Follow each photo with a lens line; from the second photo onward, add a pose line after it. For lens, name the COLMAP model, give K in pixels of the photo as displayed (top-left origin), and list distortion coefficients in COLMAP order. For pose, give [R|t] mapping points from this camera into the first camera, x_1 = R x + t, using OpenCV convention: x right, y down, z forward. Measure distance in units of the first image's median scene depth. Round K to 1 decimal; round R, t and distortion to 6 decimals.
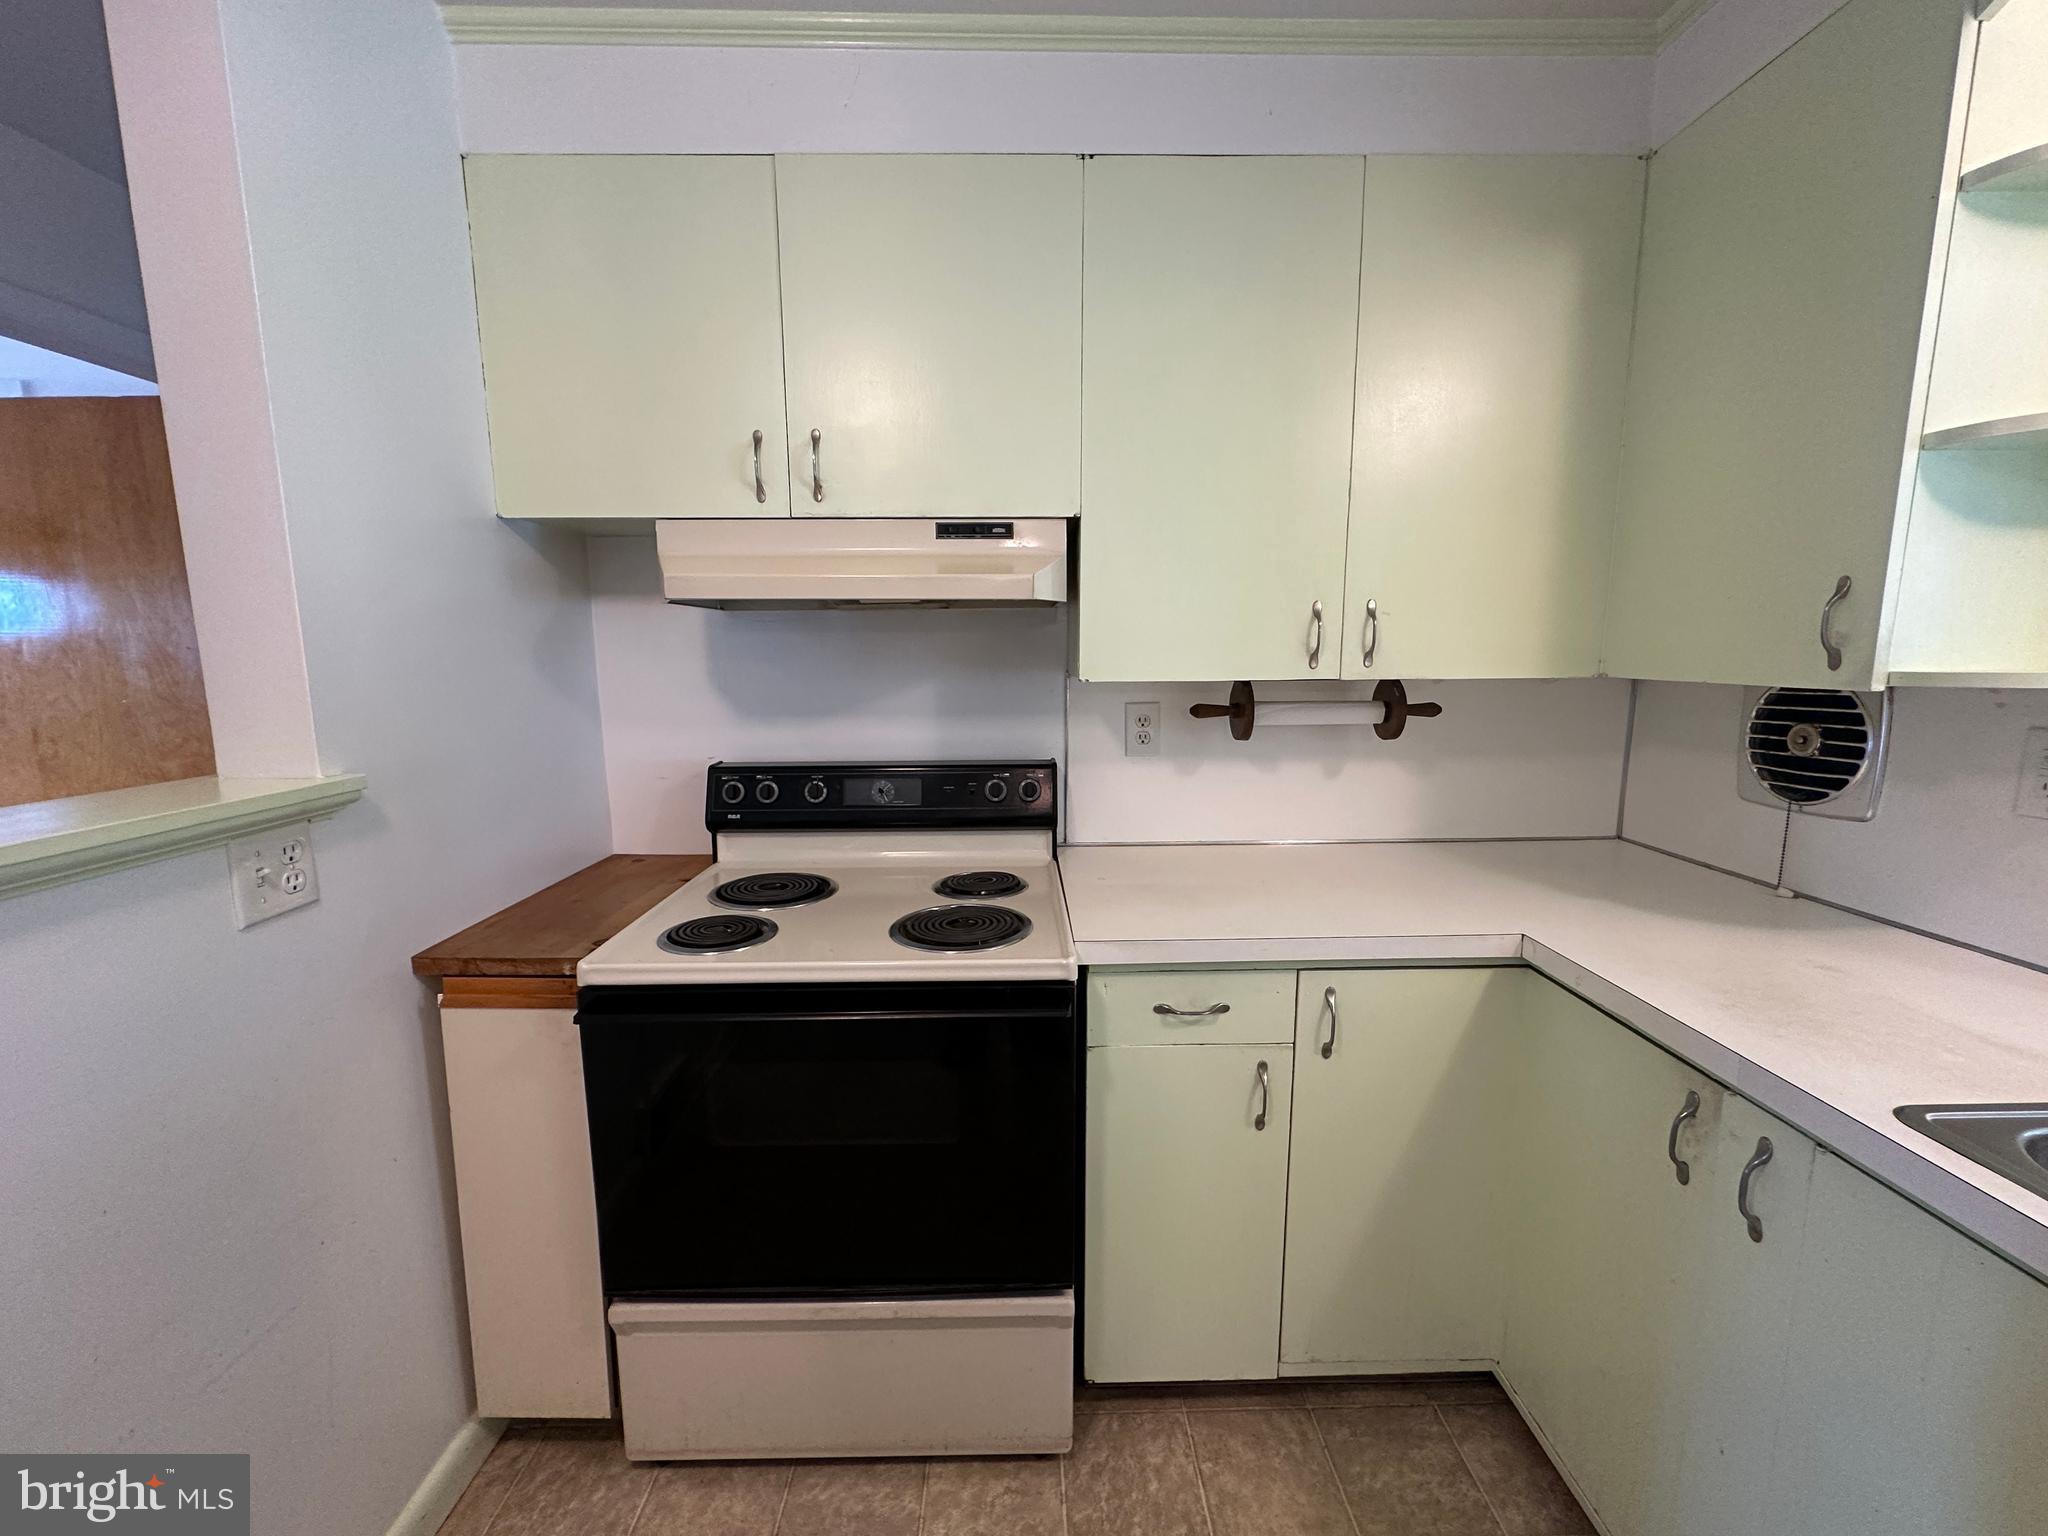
lens RADIAL K [[808.0, 0, 1027.6], [0, 808.0, 765.9], [0, 0, 1]] dist [-0.003568, -0.000125]
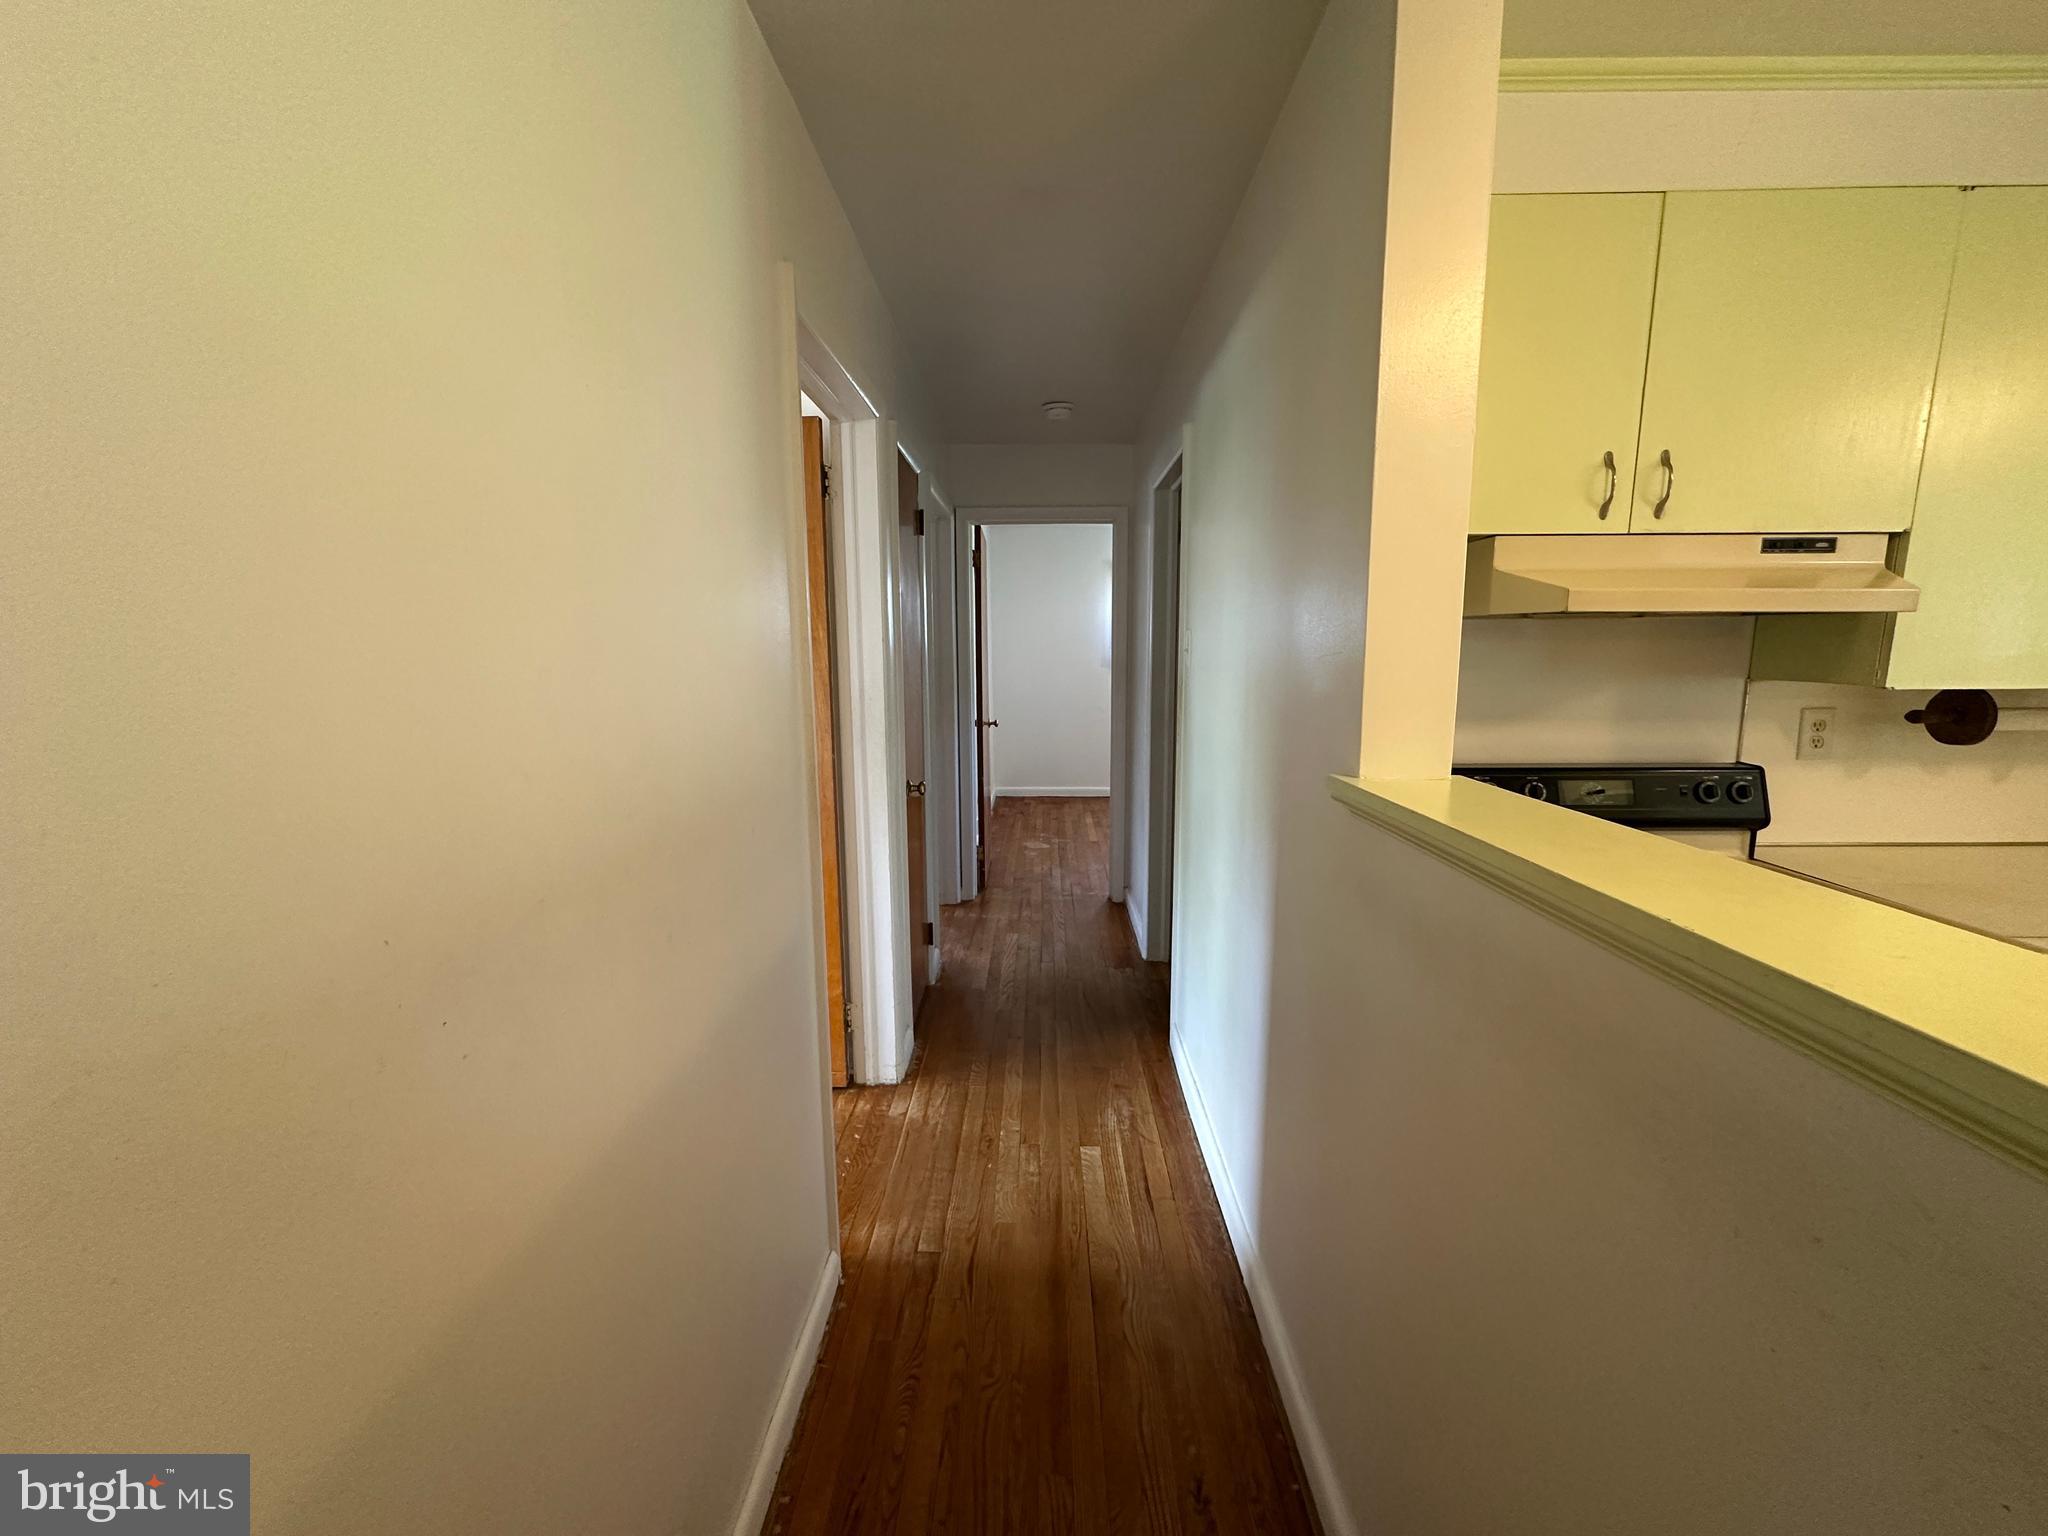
lens RADIAL K [[759.3, 0, 1034.4], [0, 759.3, 739.5], [0, 0, 1]] dist [-0.000175, 0.000154]
pose [[0.999540, 0.003354, -0.030137, -1.045174], [-0.003979, 0.999778, -0.020697, -0.017592], [0.030061, 0.020808, 0.999331, -0.001981]]
